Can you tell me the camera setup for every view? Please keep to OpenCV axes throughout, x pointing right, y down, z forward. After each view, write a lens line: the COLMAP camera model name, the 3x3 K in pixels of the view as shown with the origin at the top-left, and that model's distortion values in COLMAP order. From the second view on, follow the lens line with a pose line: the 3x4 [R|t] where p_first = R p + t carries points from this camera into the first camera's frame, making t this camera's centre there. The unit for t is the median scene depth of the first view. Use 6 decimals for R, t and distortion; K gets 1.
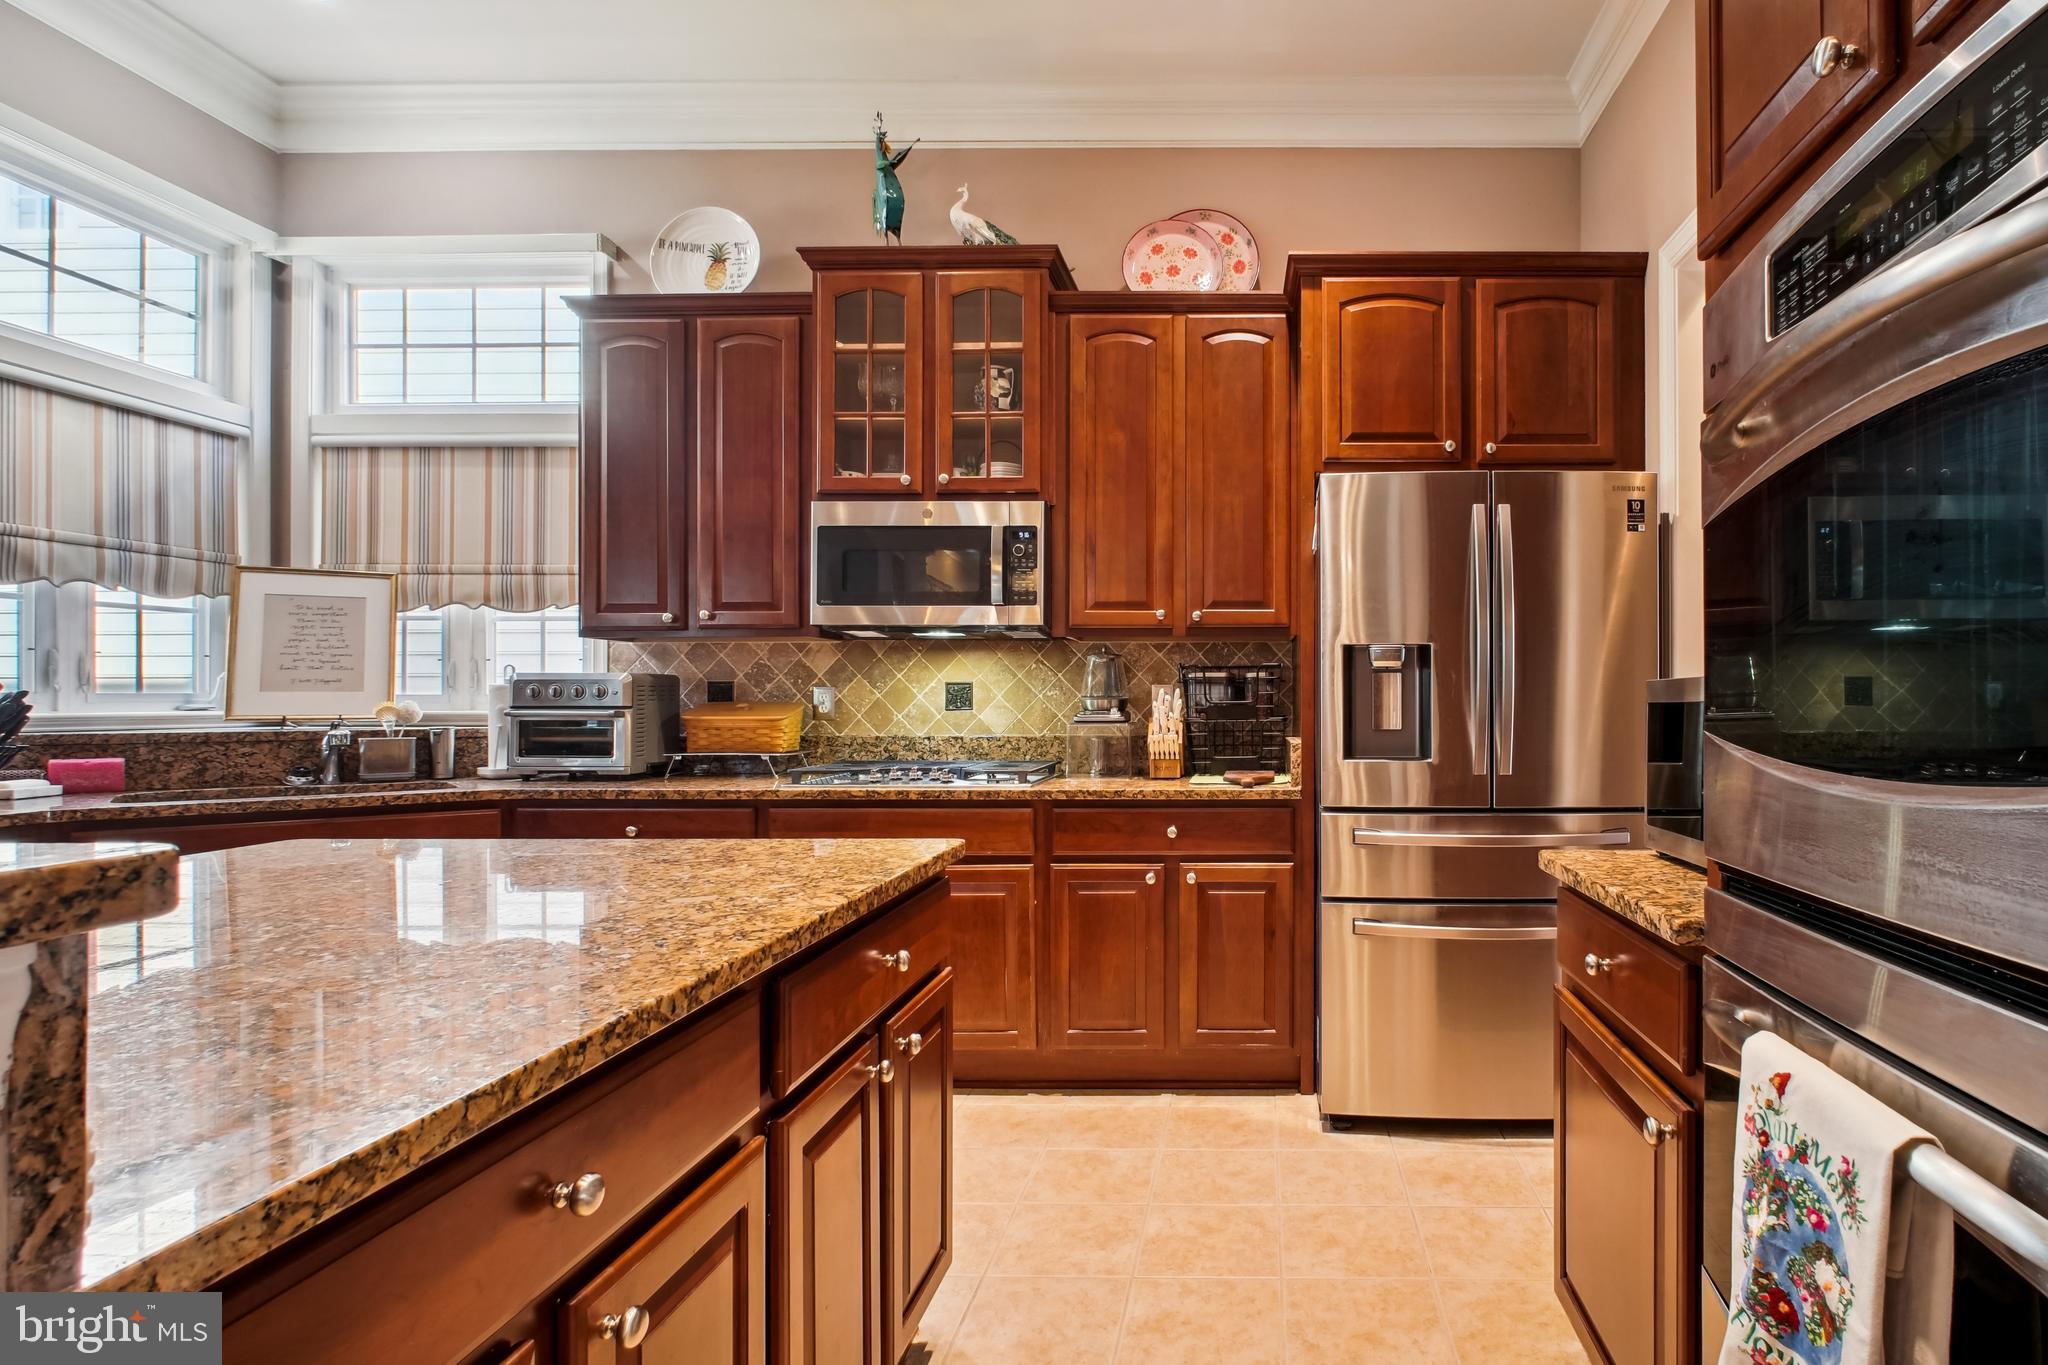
lens RADIAL K [[1071.2, 0, 1244.2], [0, 1071.2, 696.0], [0, 0, 1]] dist [-0.005231, 0.000156]
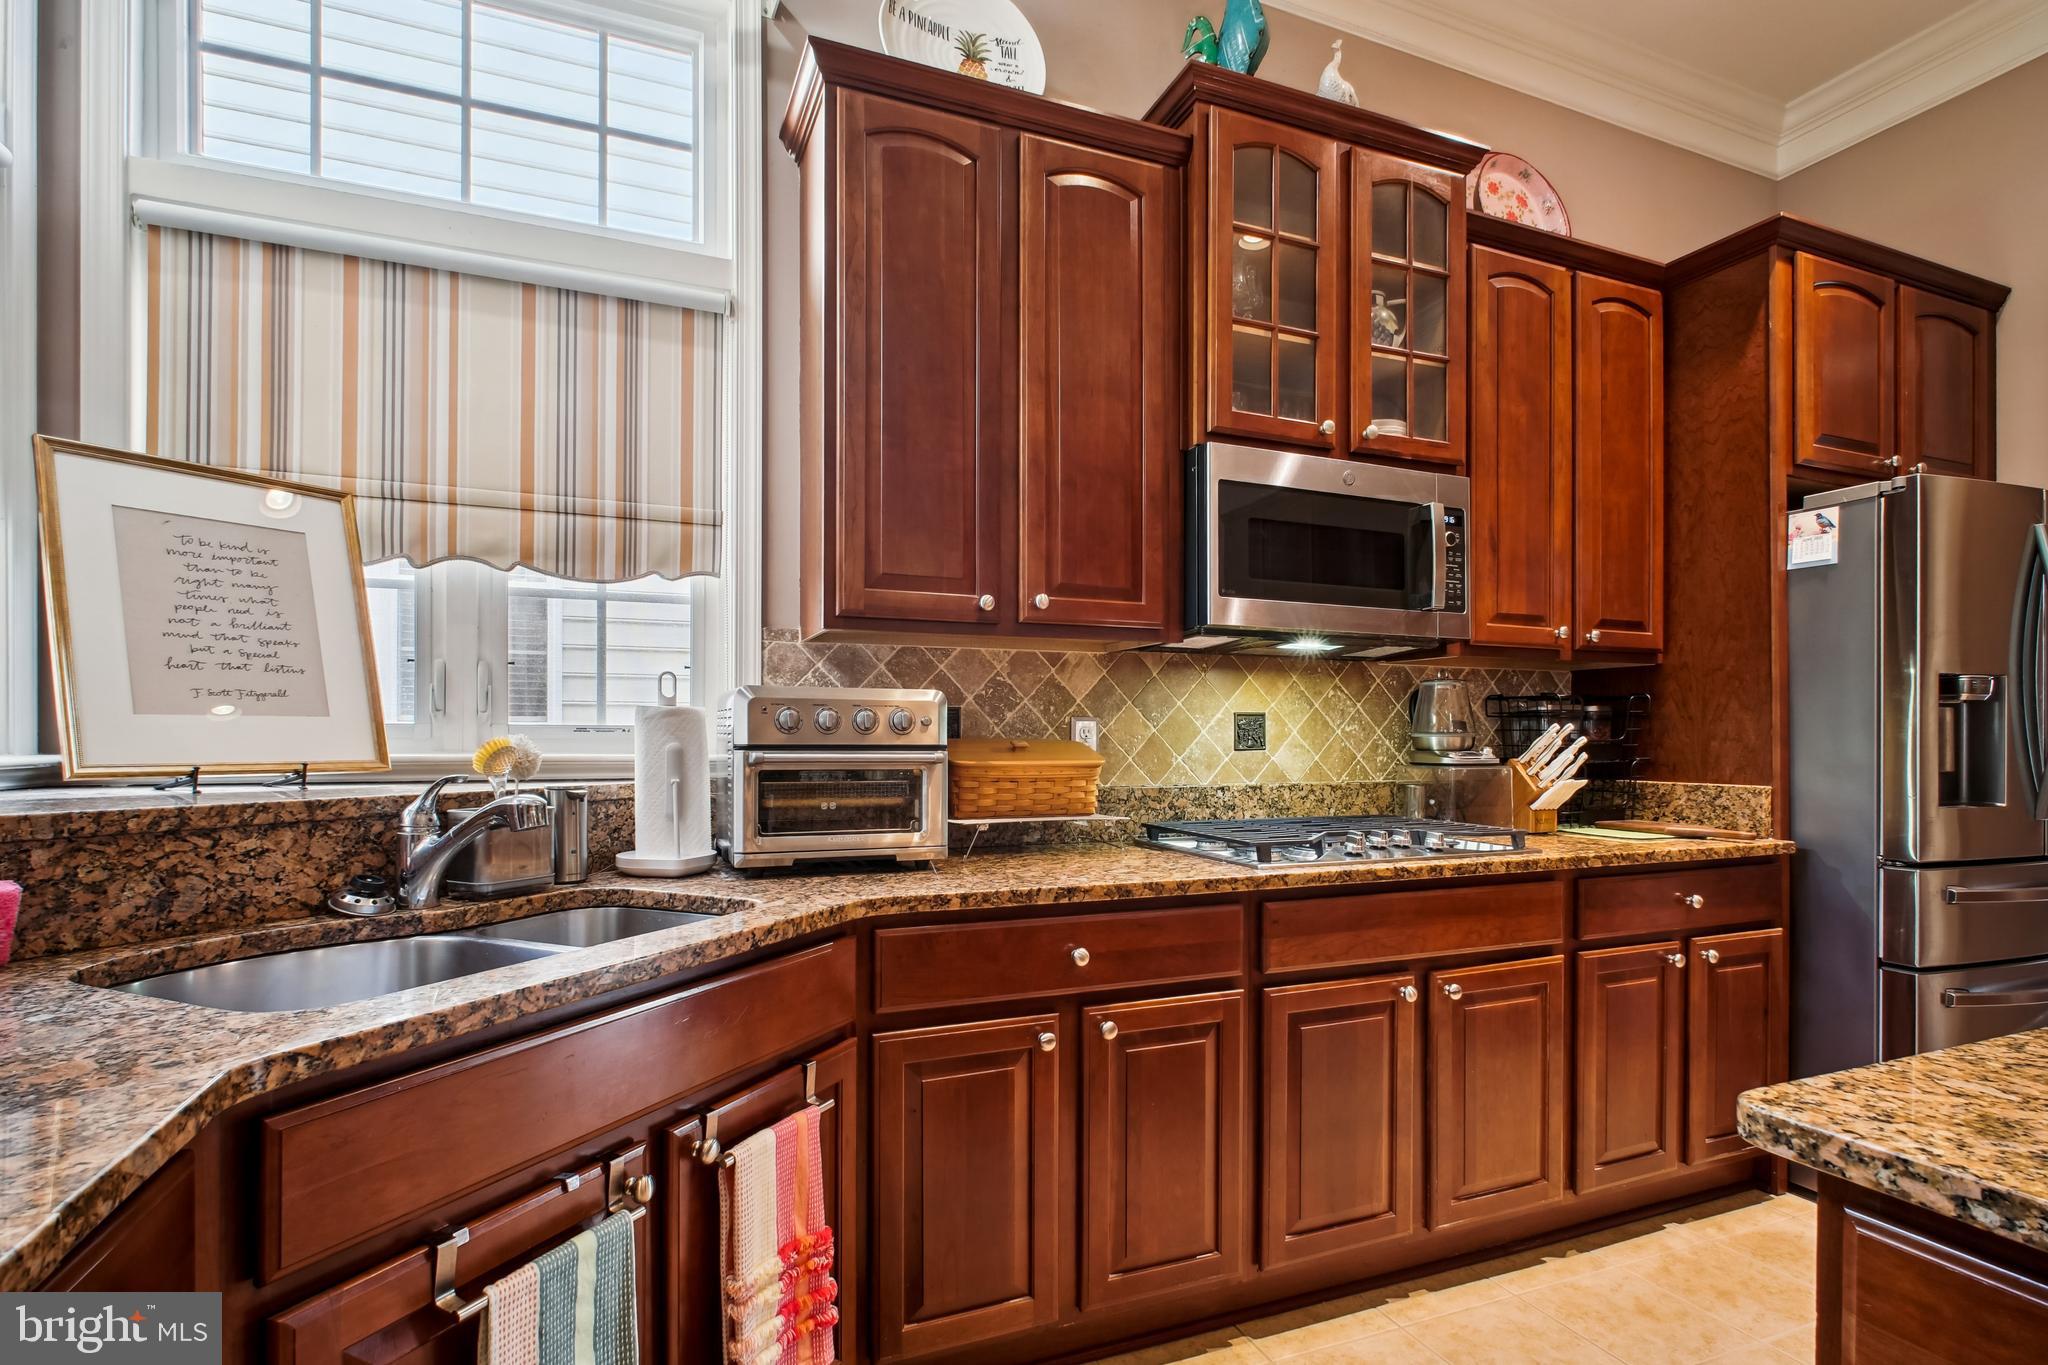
lens RADIAL K [[1006.1, 0, 1036.6], [0, 1006.1, 736.6], [0, 0, 1]] dist [-0.002269, -0.000080]
pose [[0.919460, 0.003227, 0.393170, -0.739527], [-0.004396, 0.999988, 0.002073, 0.003088], [-0.393158, -0.003634, 0.919464, 0.449597]]
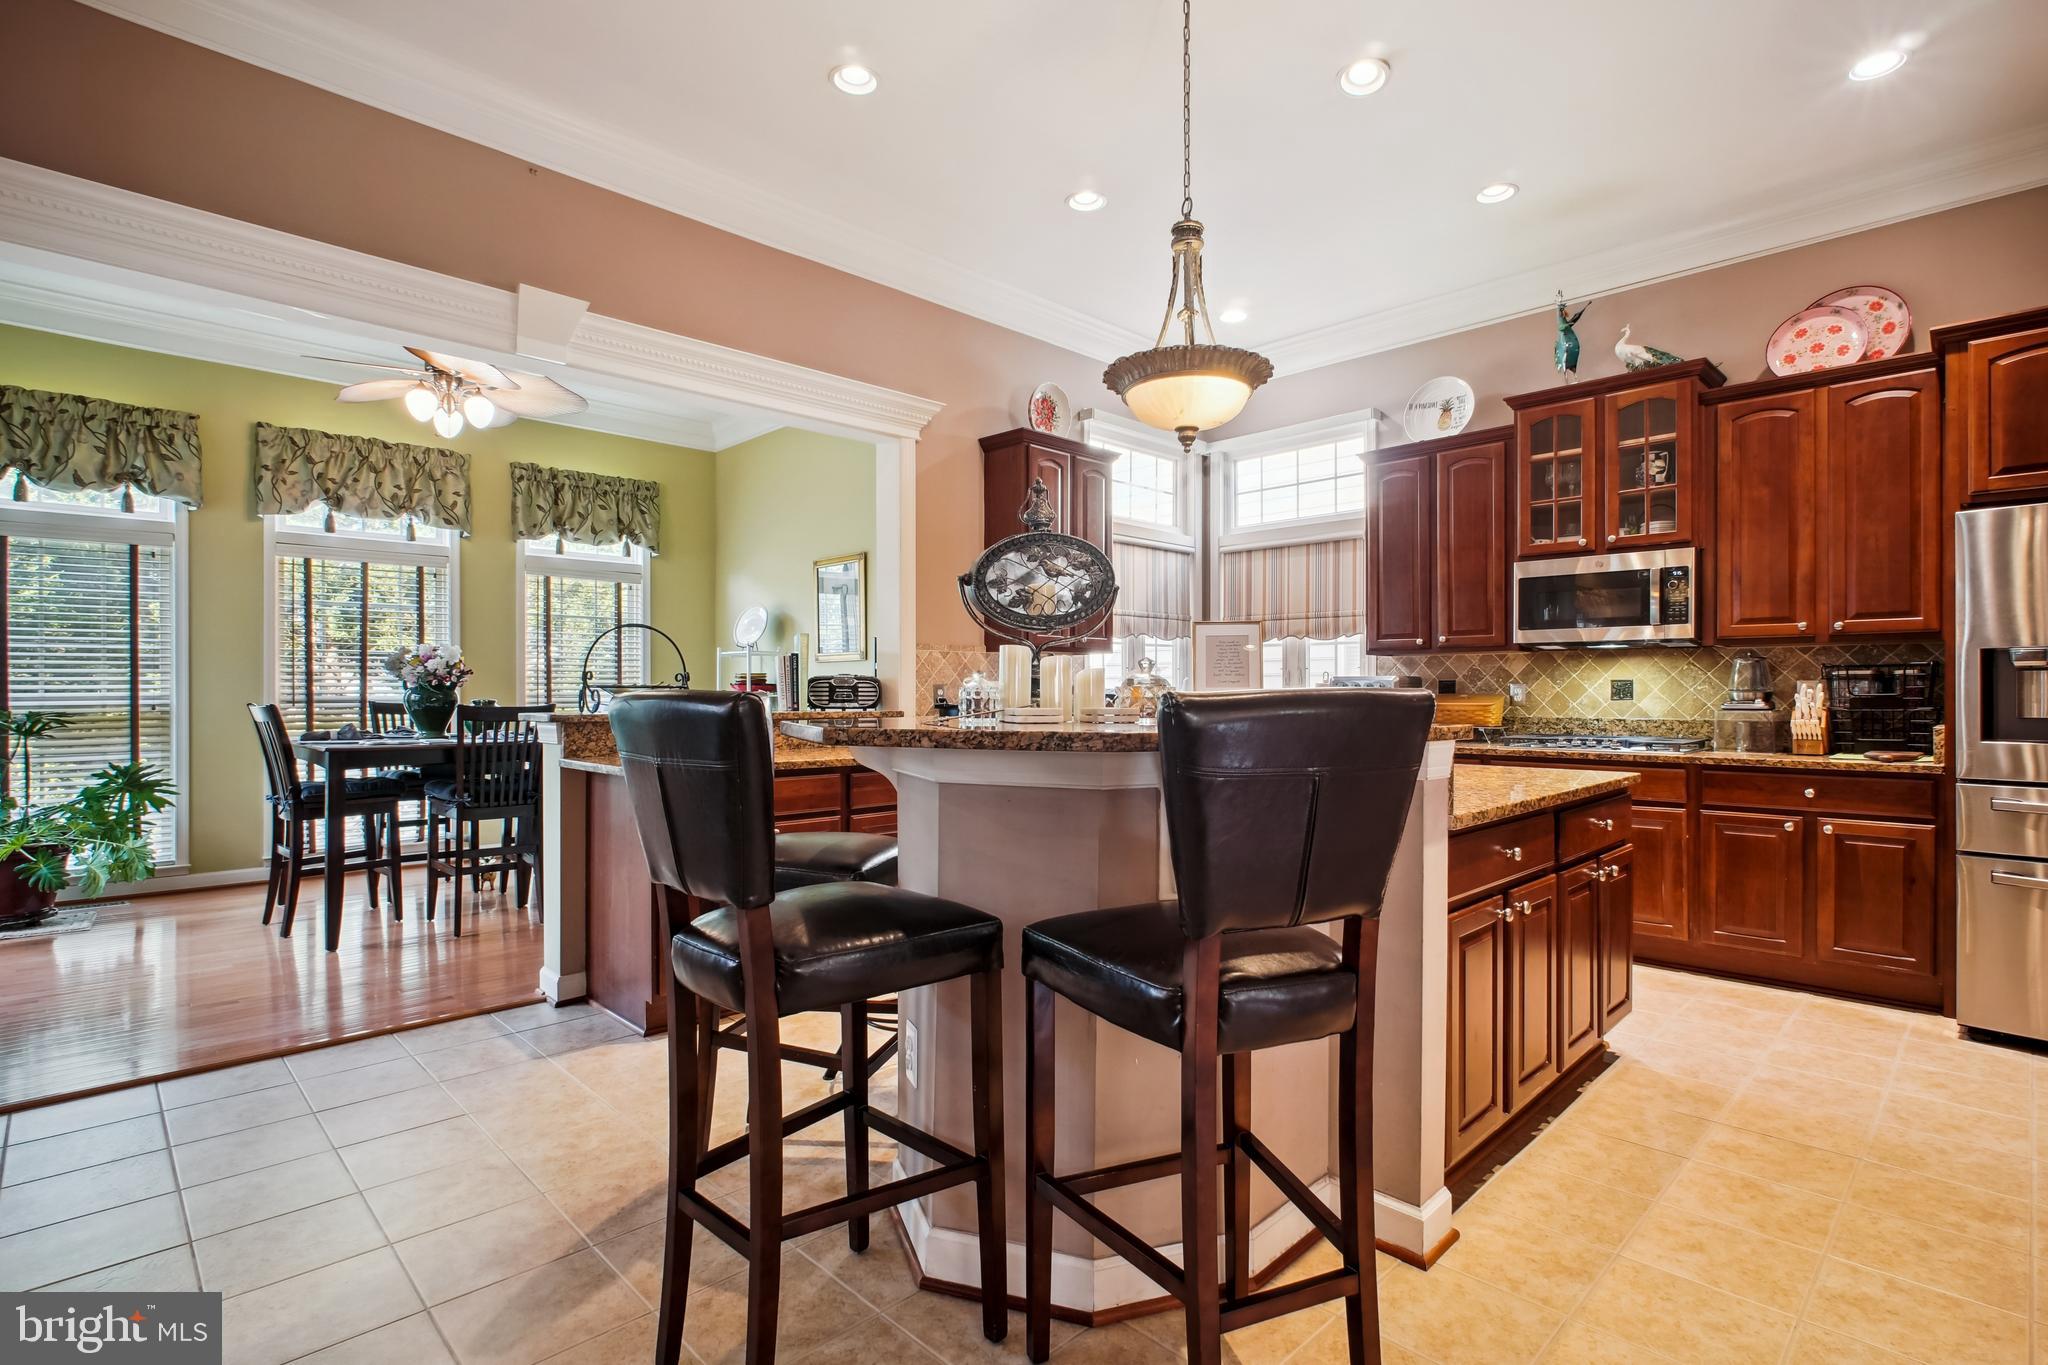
lens RADIAL K [[987.5, 0, 1024.3], [0, 987.5, 691.1], [0, 0, 1]] dist [-0.003839, 0.000144]
pose [[0.708810, 0.000465, -0.705399, 0.091504], [0.001530, 0.999996, 0.002197, -0.002468], [0.705398, -0.002636, 0.708807, -0.483768]]
